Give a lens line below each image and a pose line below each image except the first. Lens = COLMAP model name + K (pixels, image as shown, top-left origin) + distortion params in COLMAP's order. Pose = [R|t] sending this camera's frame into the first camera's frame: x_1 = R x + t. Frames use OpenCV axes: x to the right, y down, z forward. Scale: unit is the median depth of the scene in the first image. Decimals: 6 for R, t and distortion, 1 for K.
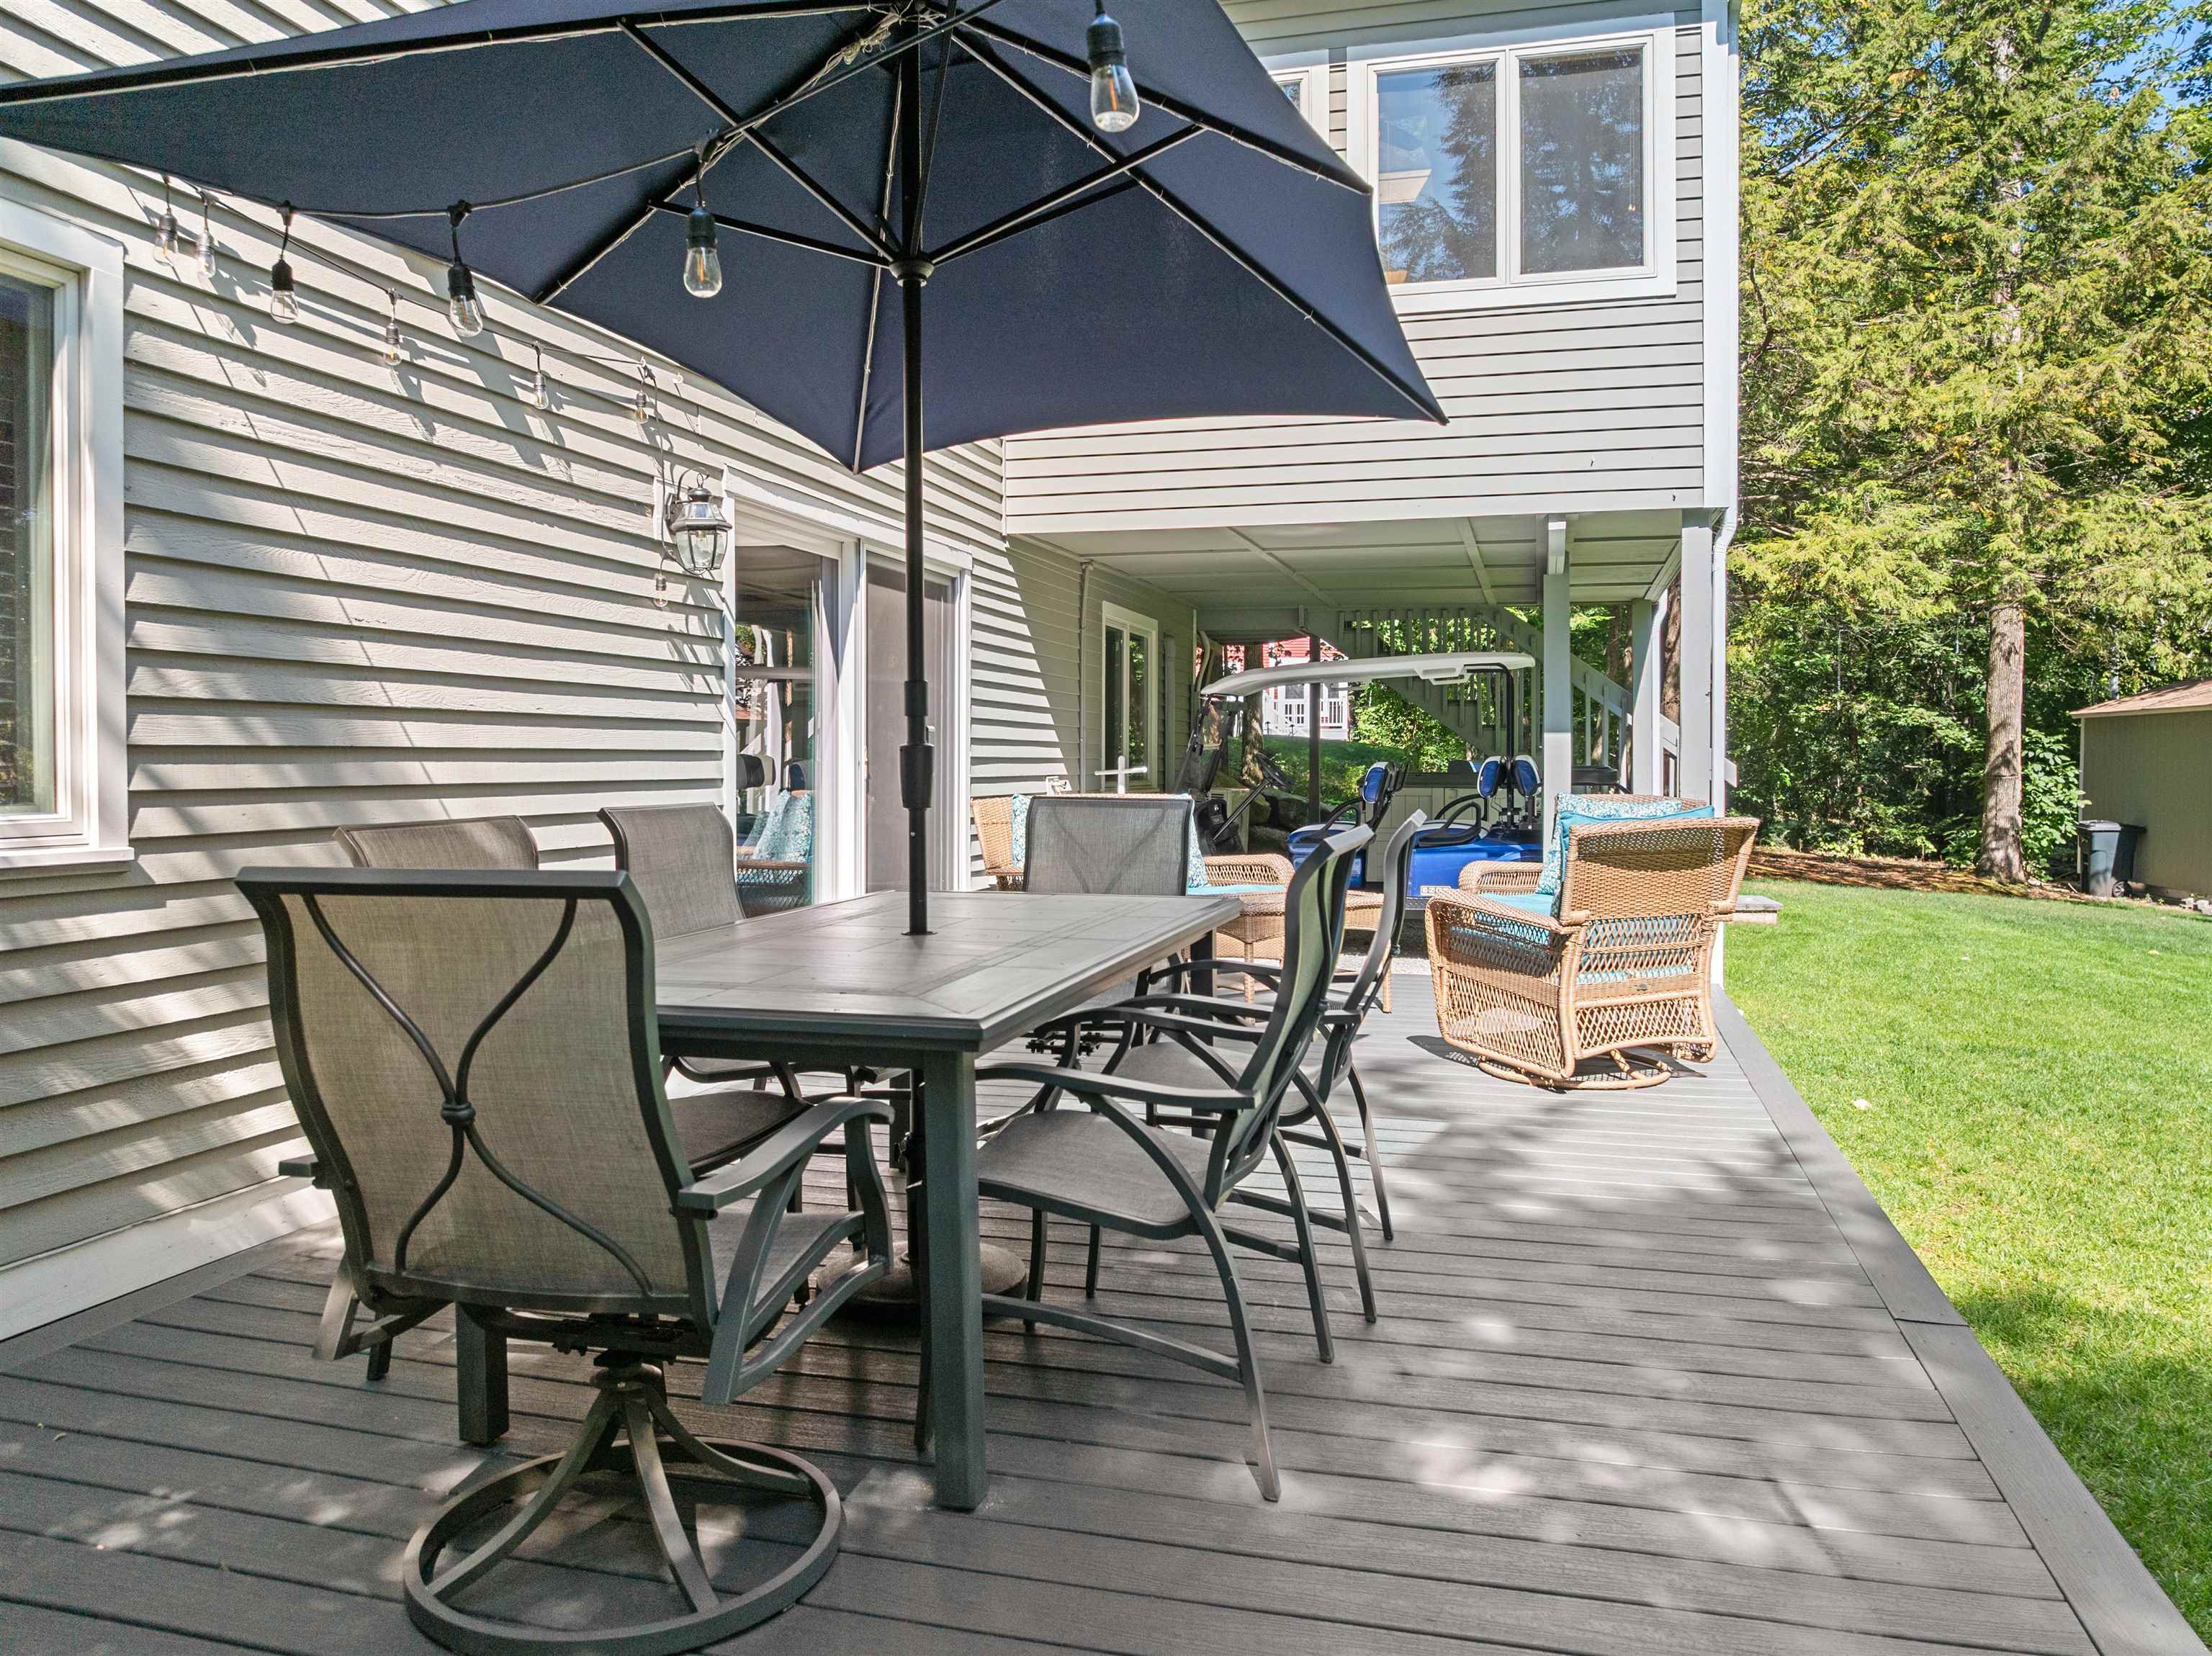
lens RADIAL K [[1587.2, 0, 1119.6], [0, 1587.2, 778.0], [0, 0, 1]] dist [-0.029530, -0.010965]
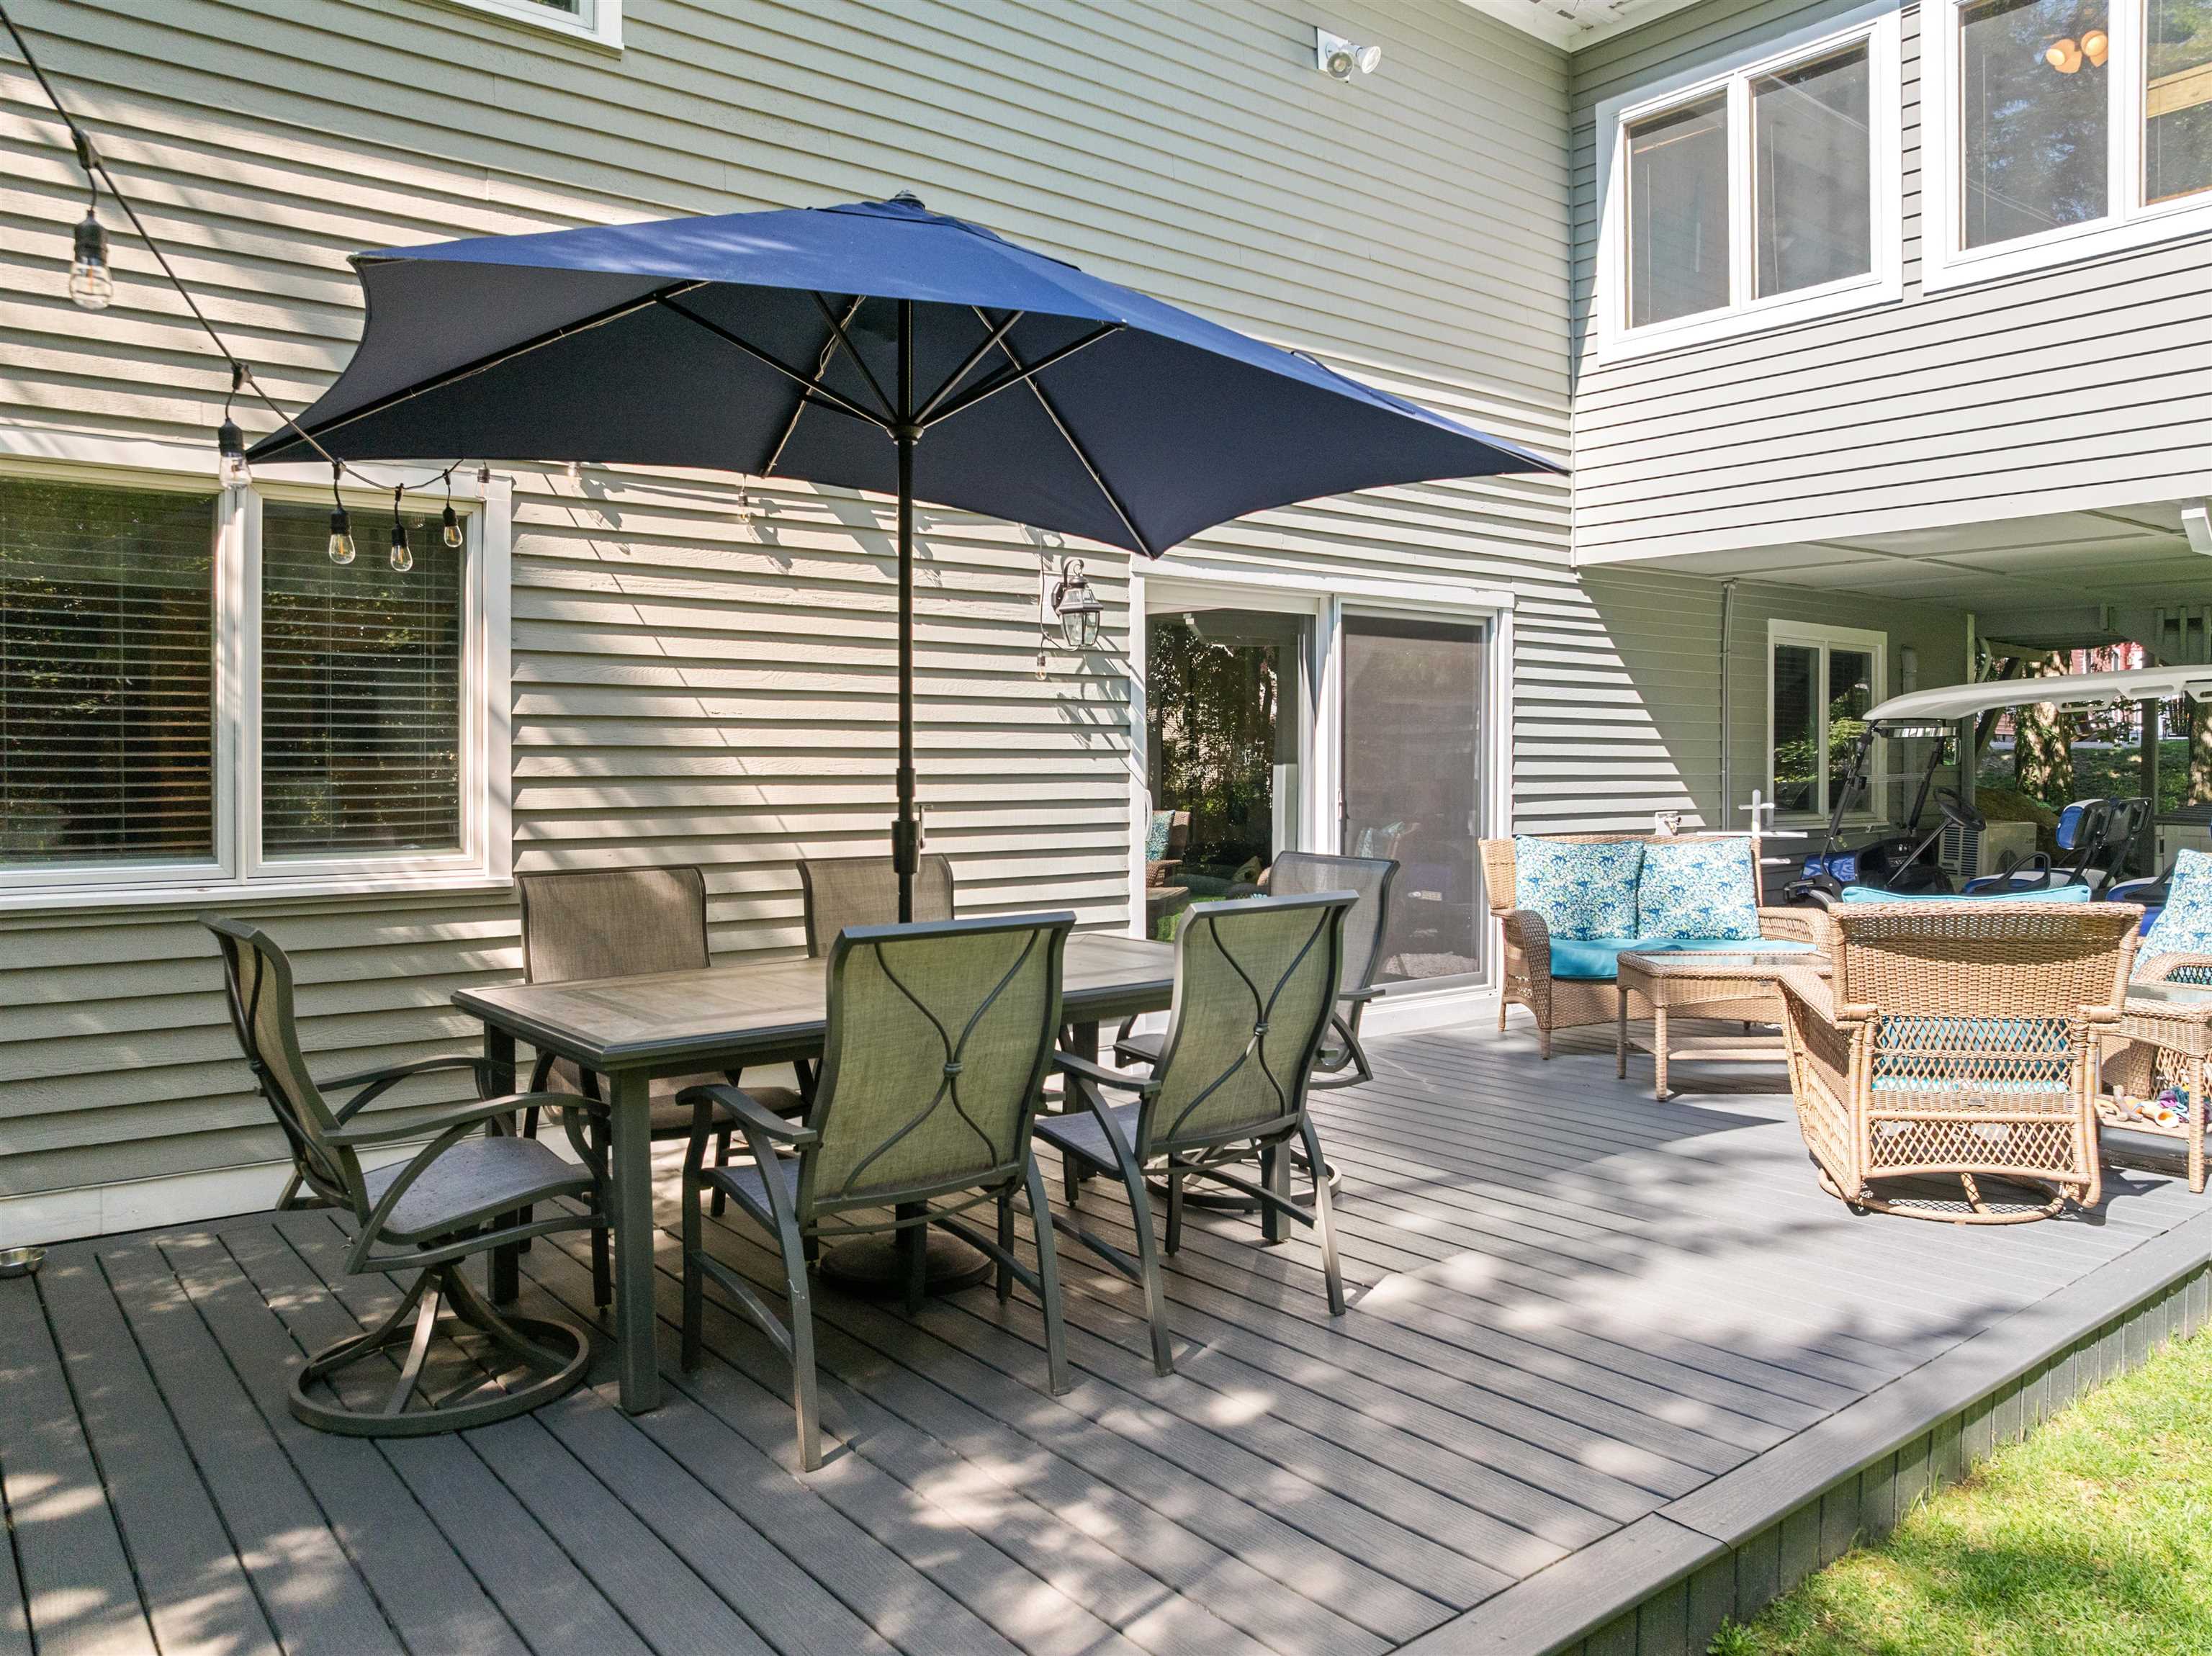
lens RADIAL K [[1587.2, 0, 1119.6], [0, 1587.2, 778.0], [0, 0, 1]] dist [-0.029530, -0.010965]
pose [[0.806272, 0.006323, -0.591512, 0.522024], [-0.006995, 0.999975, 0.001155, -0.040687], [0.591504, 0.003206, 0.806296, 0.082437]]
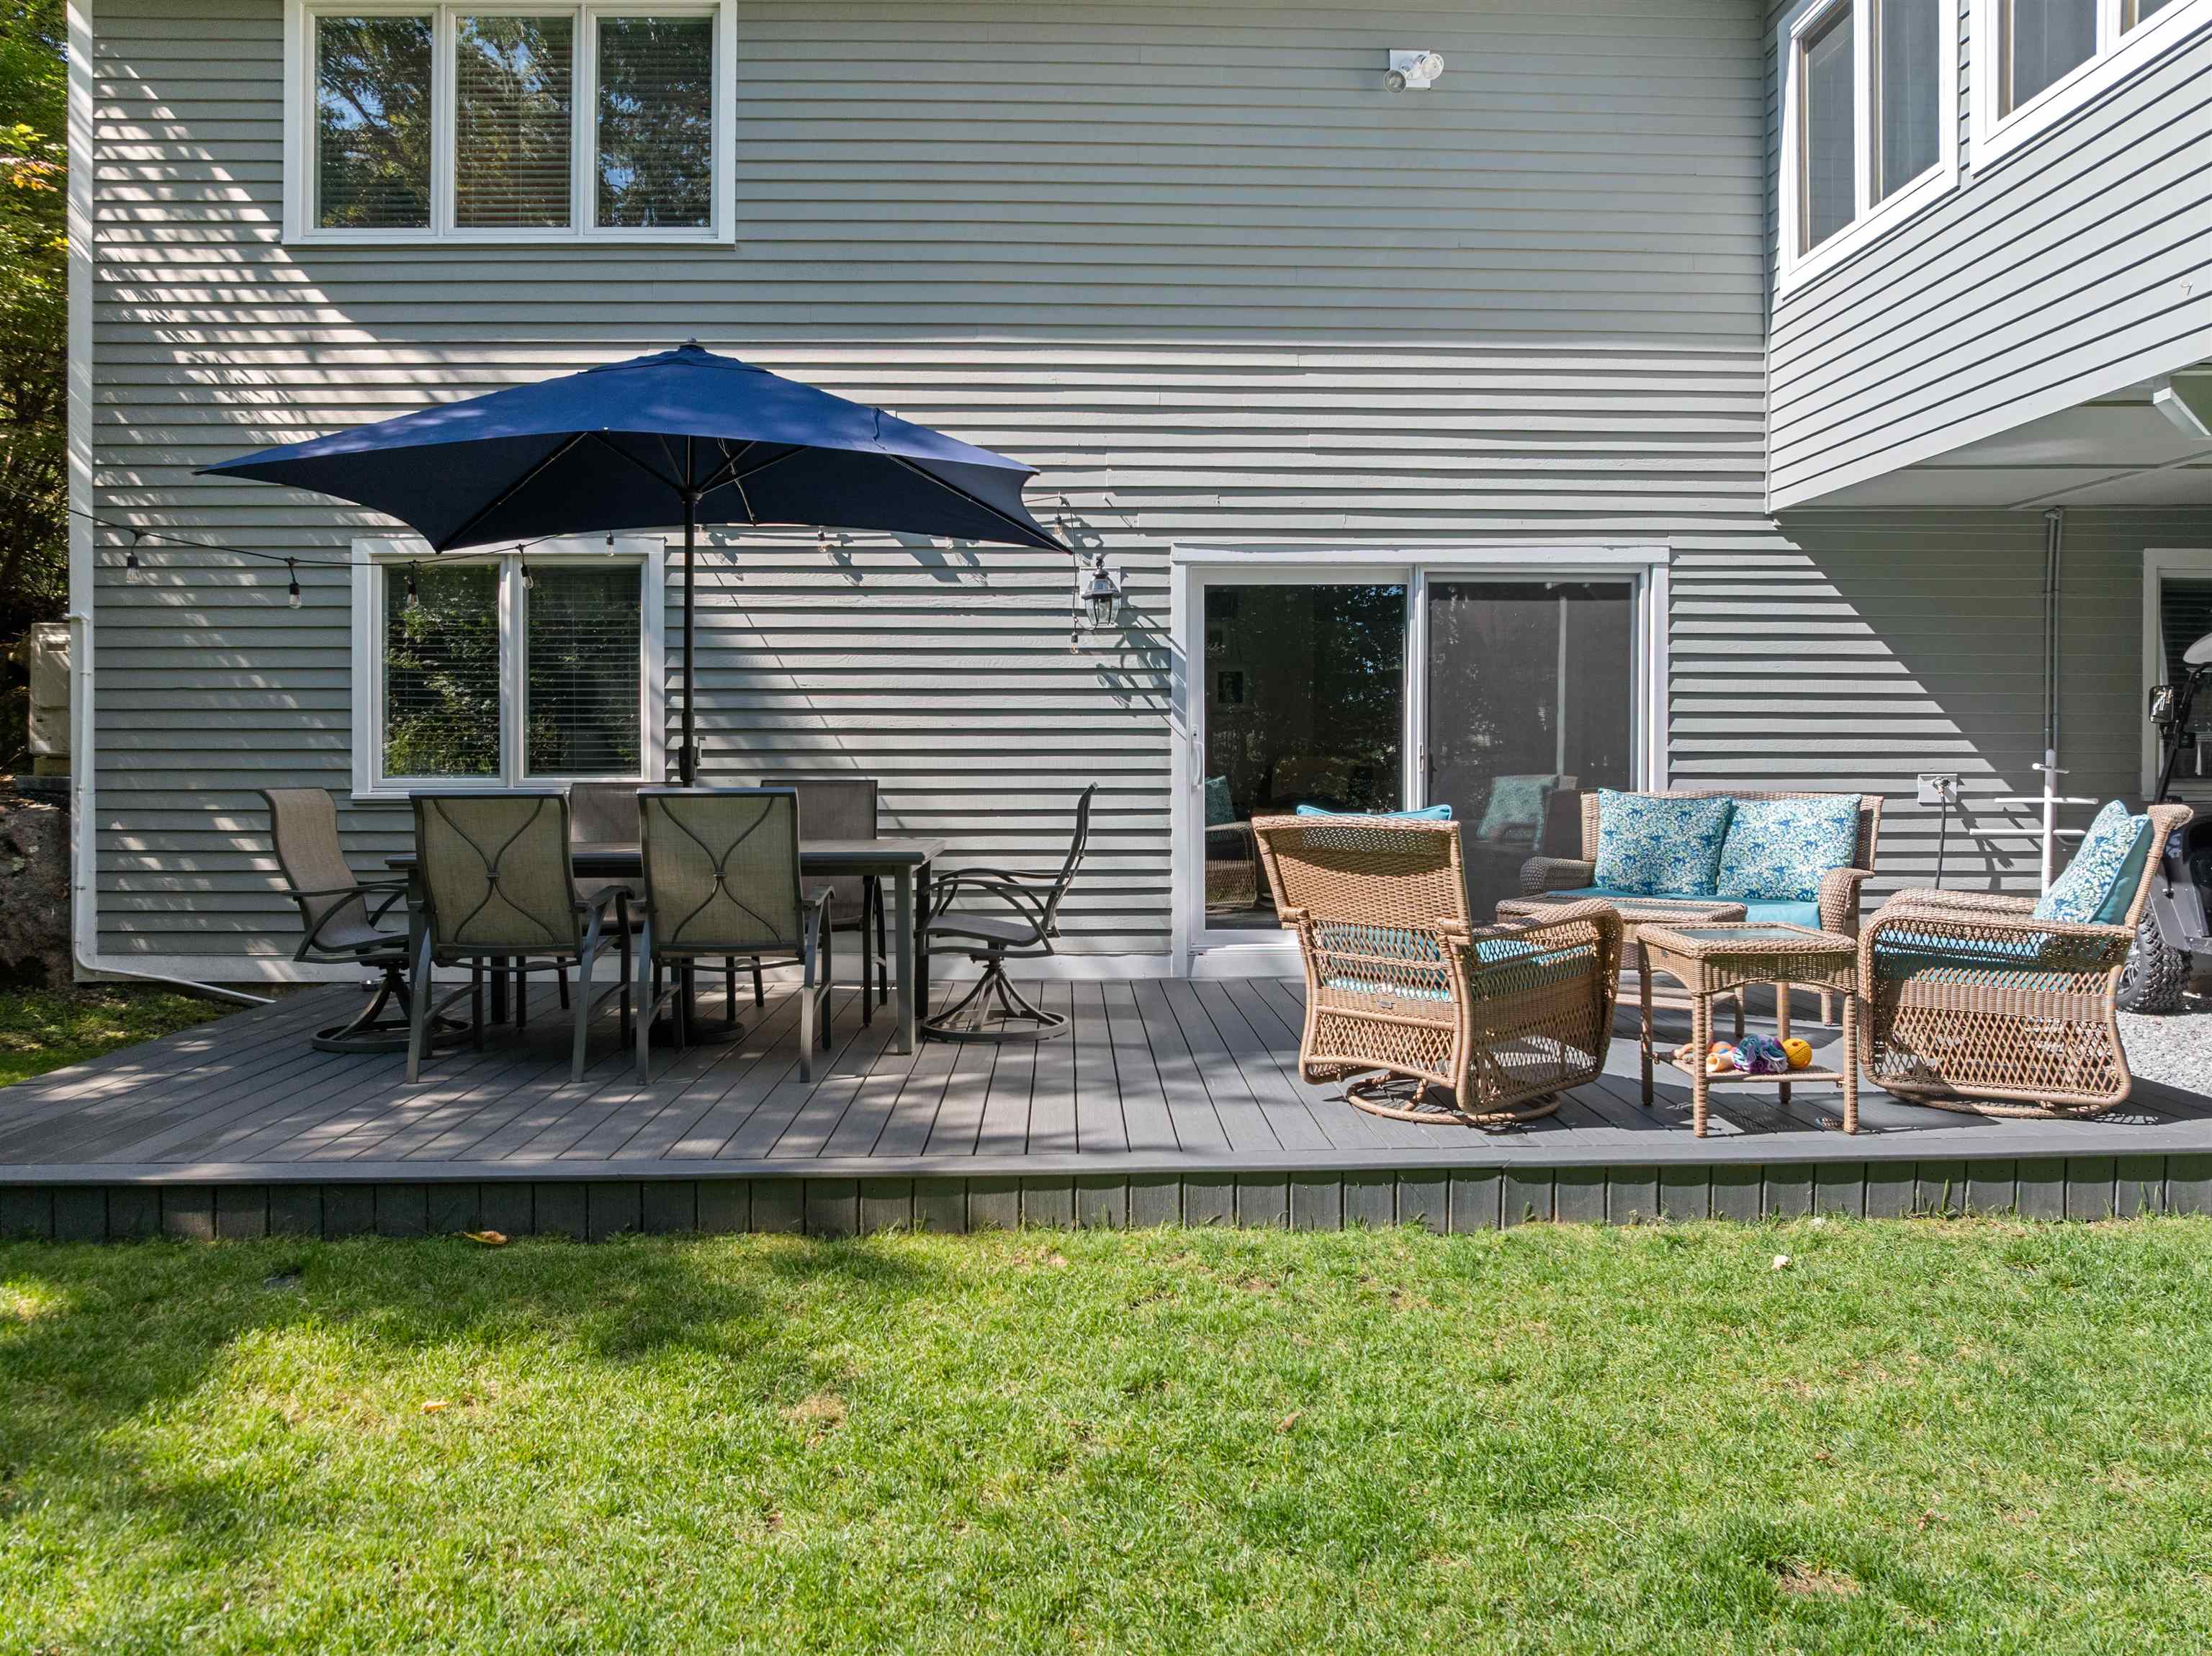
lens RADIAL K [[1587.2, 0, 1119.6], [0, 1587.2, 778.0], [0, 0, 1]] dist [-0.029530, -0.010965]
pose [[0.293369, 0.010391, -0.955943, 1.310591], [-0.009256, 0.999925, 0.008029, -0.002899], [0.955954, 0.006493, 0.293443, 0.674232]]
